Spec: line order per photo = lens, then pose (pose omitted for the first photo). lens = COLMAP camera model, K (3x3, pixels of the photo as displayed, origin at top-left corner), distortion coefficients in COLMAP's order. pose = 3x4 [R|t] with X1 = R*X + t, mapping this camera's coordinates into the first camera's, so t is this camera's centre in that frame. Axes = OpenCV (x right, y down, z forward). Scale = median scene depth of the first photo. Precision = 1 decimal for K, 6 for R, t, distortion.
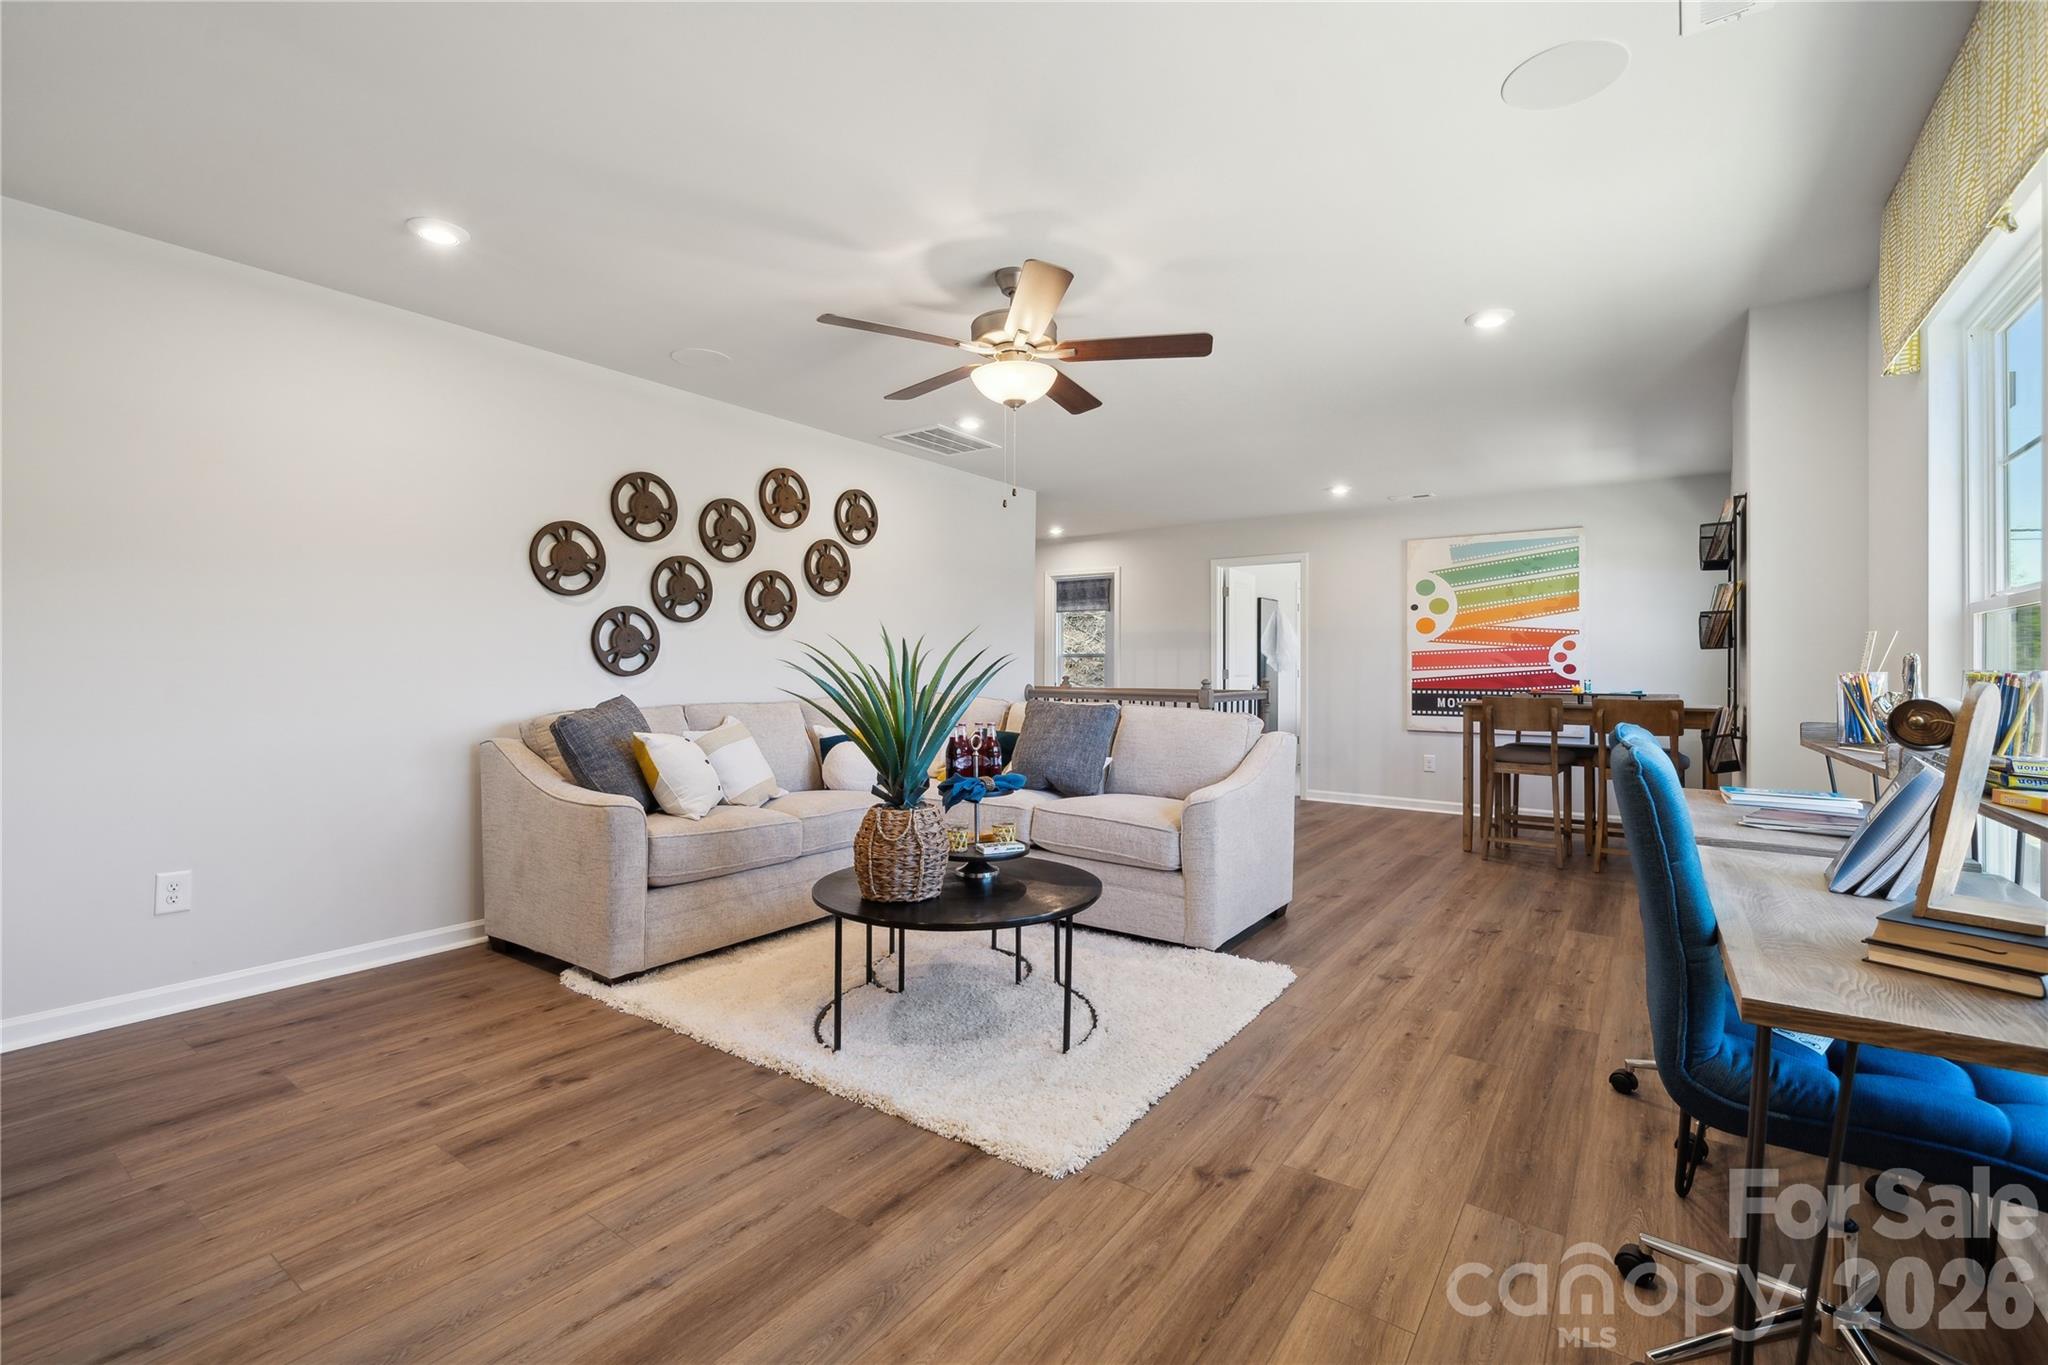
lens RADIAL K [[874.8, 0, 1030.7], [0, 874.8, 667.9], [0, 0, 1]] dist [0.000584, -0.000051]
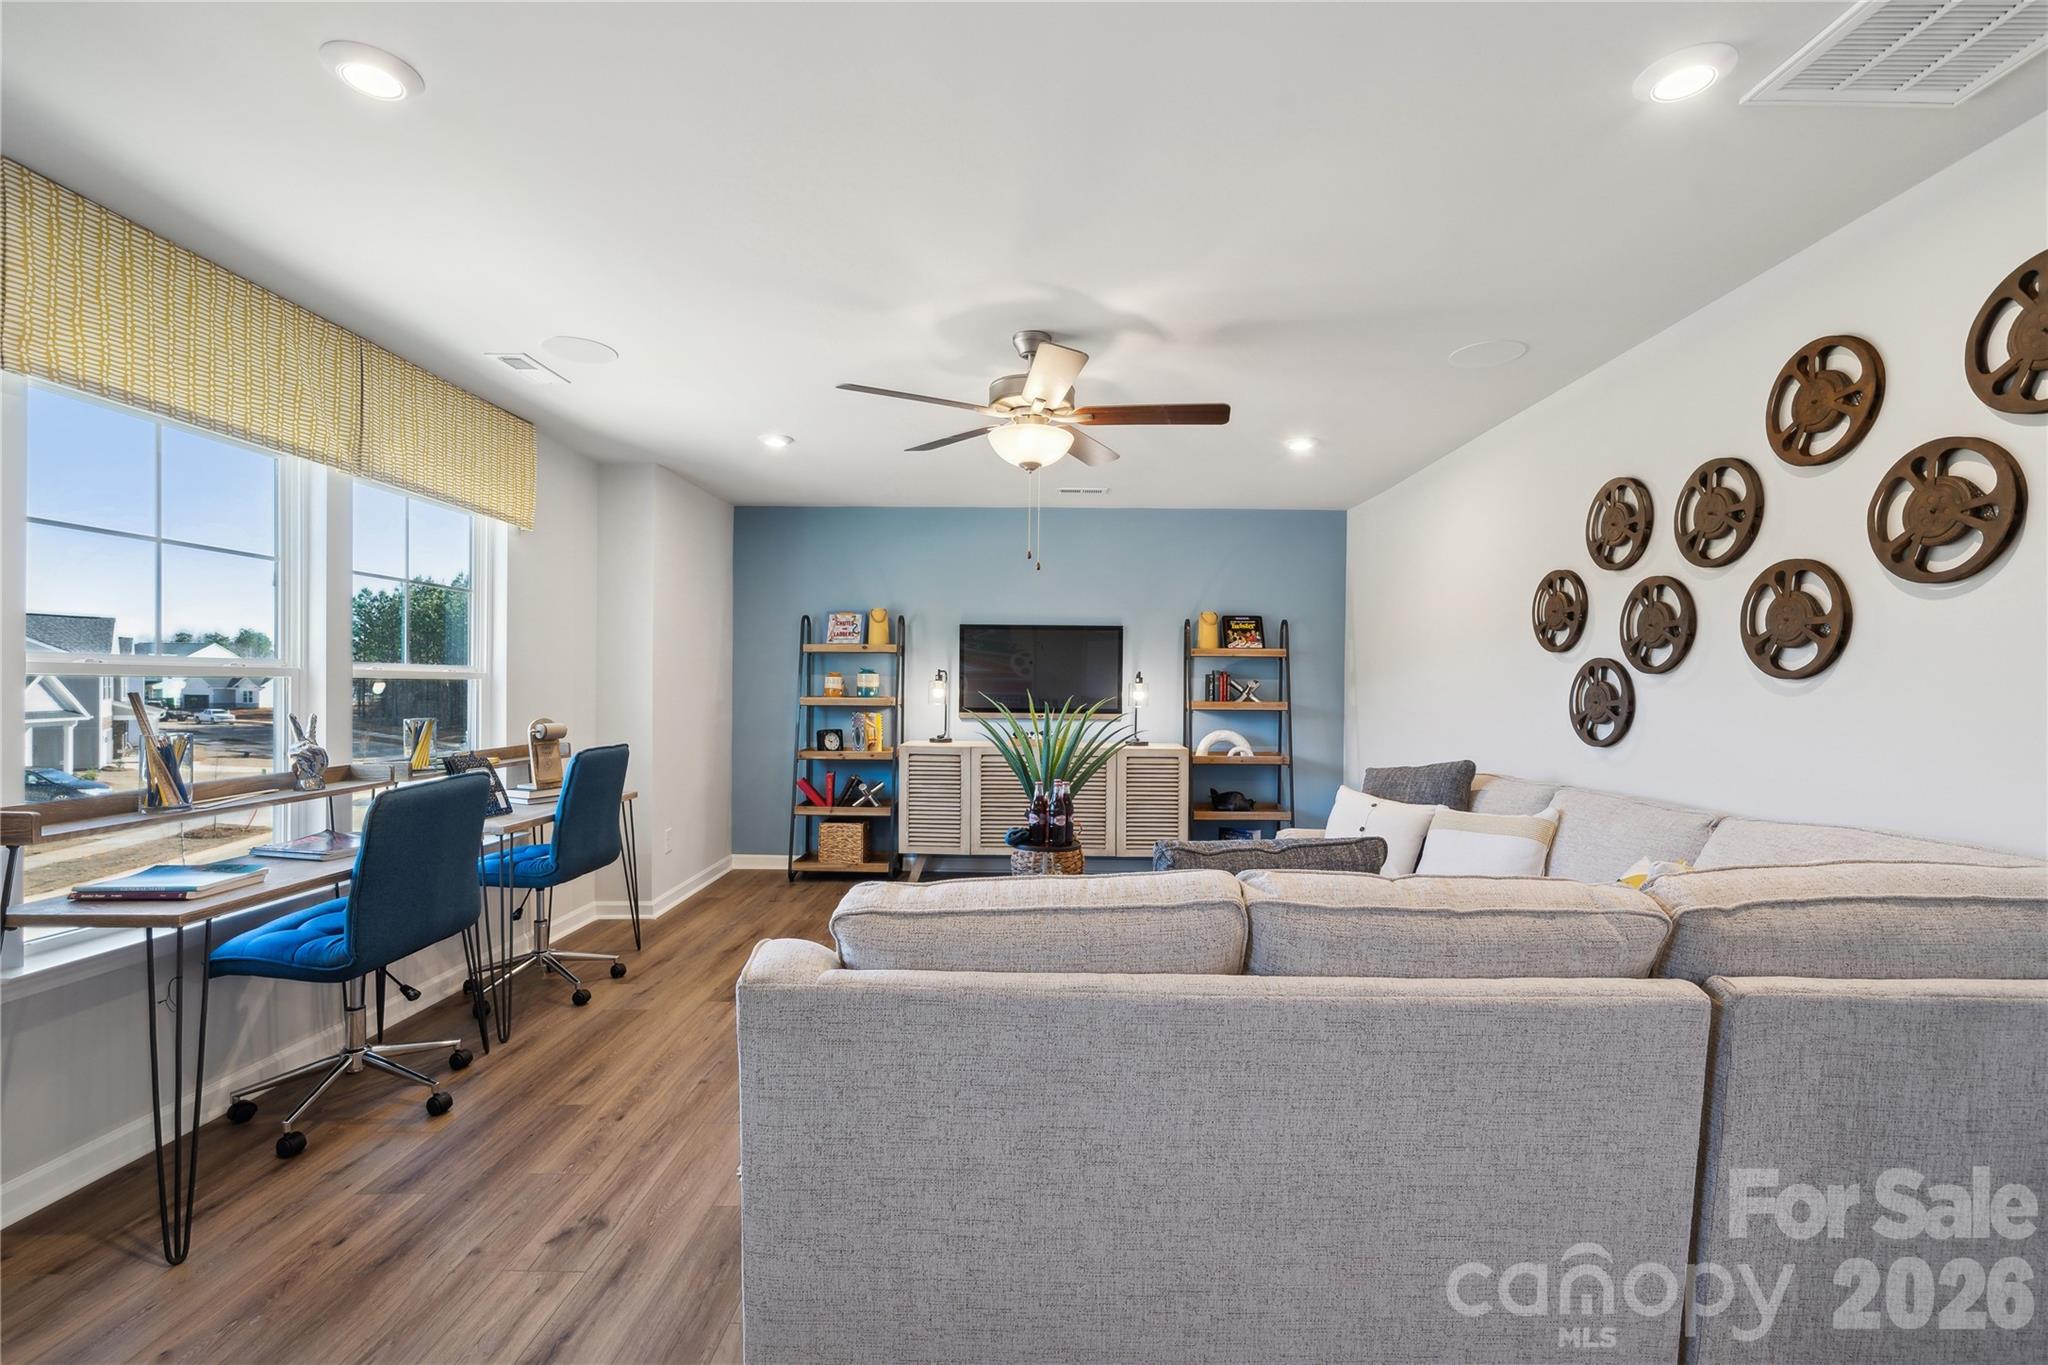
lens RADIAL K [[874.8, 0, 1029.2], [0, 874.8, 689.7], [0, 0, 1]] dist [0.000584, -0.000051]
pose [[-0.819095, -0.010694, -0.573558, 0.391294], [-0.013279, 0.999912, 0.000320, -0.034002], [0.573504, 0.007878, -0.819165, 1.286323]]
